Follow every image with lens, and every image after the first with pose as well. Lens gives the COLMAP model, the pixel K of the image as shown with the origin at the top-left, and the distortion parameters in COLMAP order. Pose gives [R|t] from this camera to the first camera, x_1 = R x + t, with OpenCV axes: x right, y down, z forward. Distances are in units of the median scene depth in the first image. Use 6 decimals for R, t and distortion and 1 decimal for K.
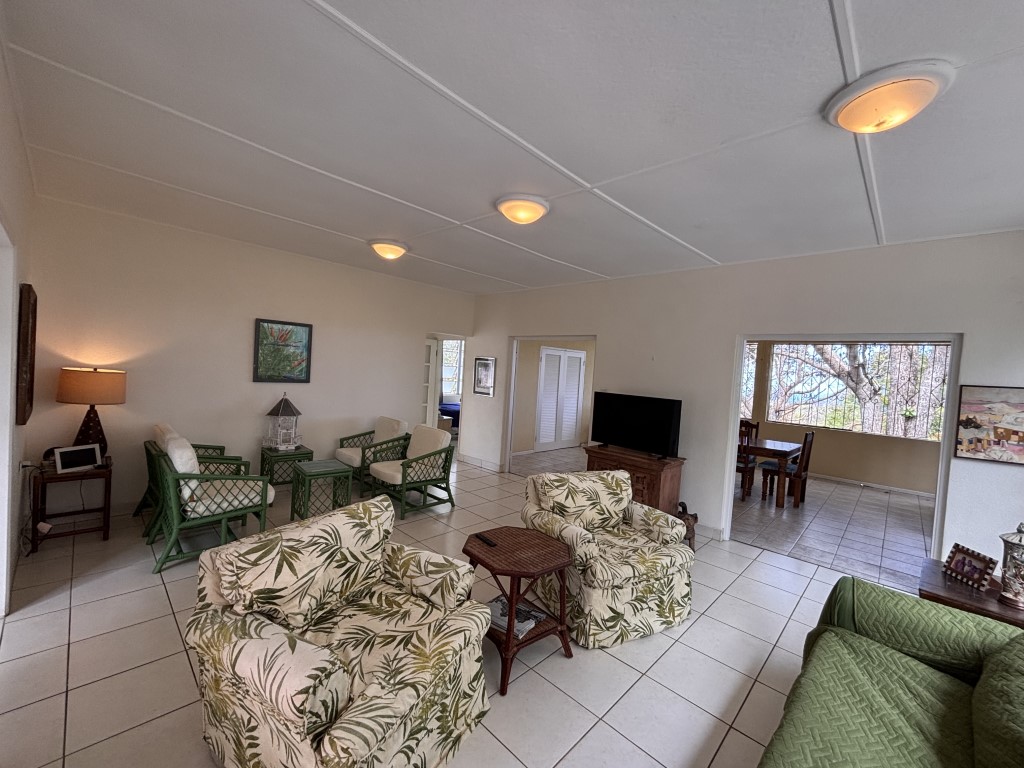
lens RADIAL K [[414.3, 0, 510.6], [0, 414.3, 386.8], [0, 0, 1]] dist [0.001712, 0.000076]
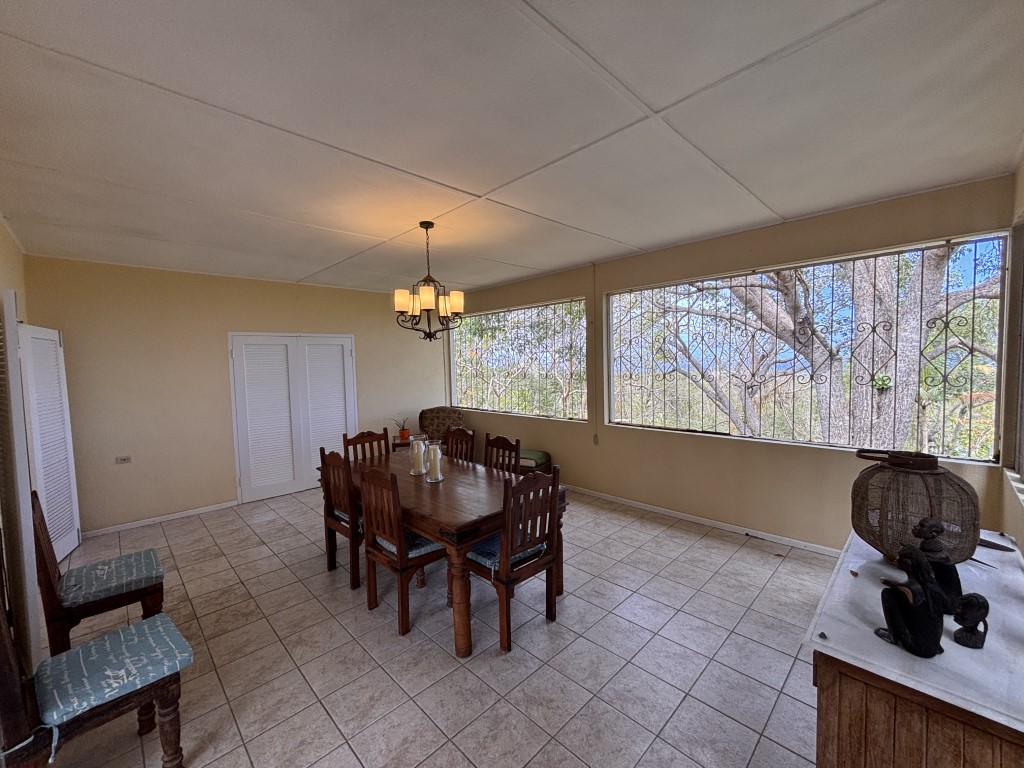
lens RADIAL K [[414.3, 0, 512.7], [0, 414.3, 379.9], [0, 0, 1]] dist [0.001712, 0.000076]
pose [[0.995393, -0.085585, -0.043224, 0.382492], [0.085667, 0.996324, 0.000038, 0.006558], [0.043062, -0.003741, 0.999065, 0.295621]]
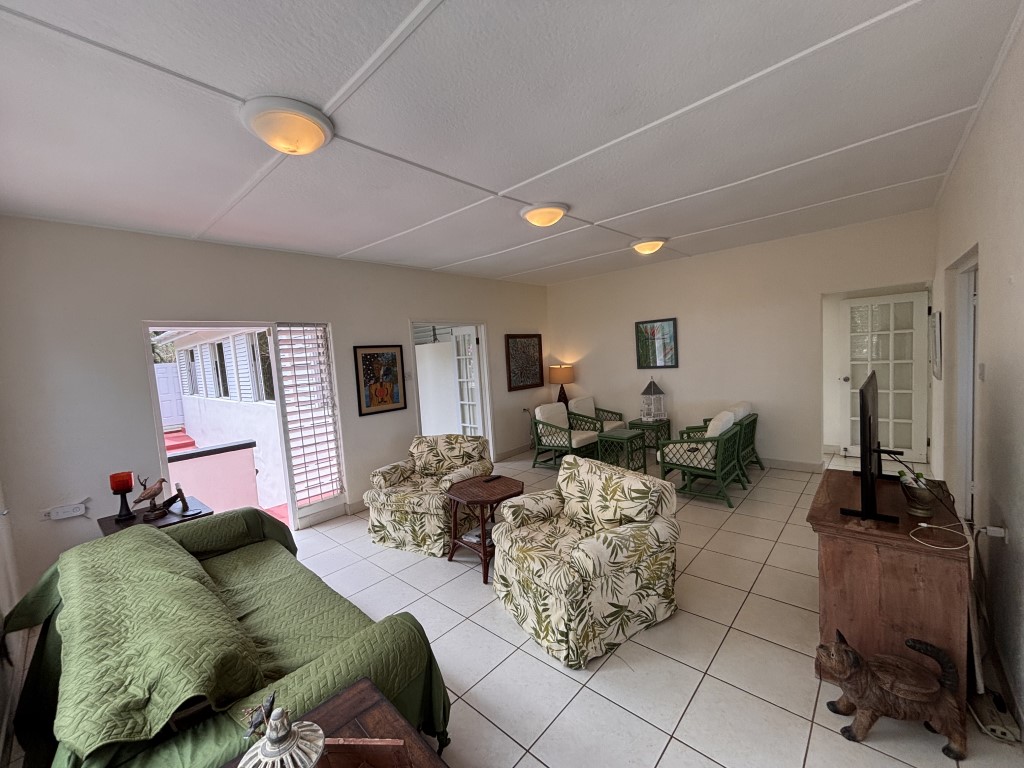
lens RADIAL K [[414.3, 0, 512.8], [0, 414.3, 383.7], [0, 0, 1]] dist [0.001712, 0.000076]
pose [[0.027003, 0.010702, -0.999578, 0.772165], [0.025425, 0.999612, 0.011389, 0.011811], [0.999312, -0.025721, 0.026720, 0.578621]]
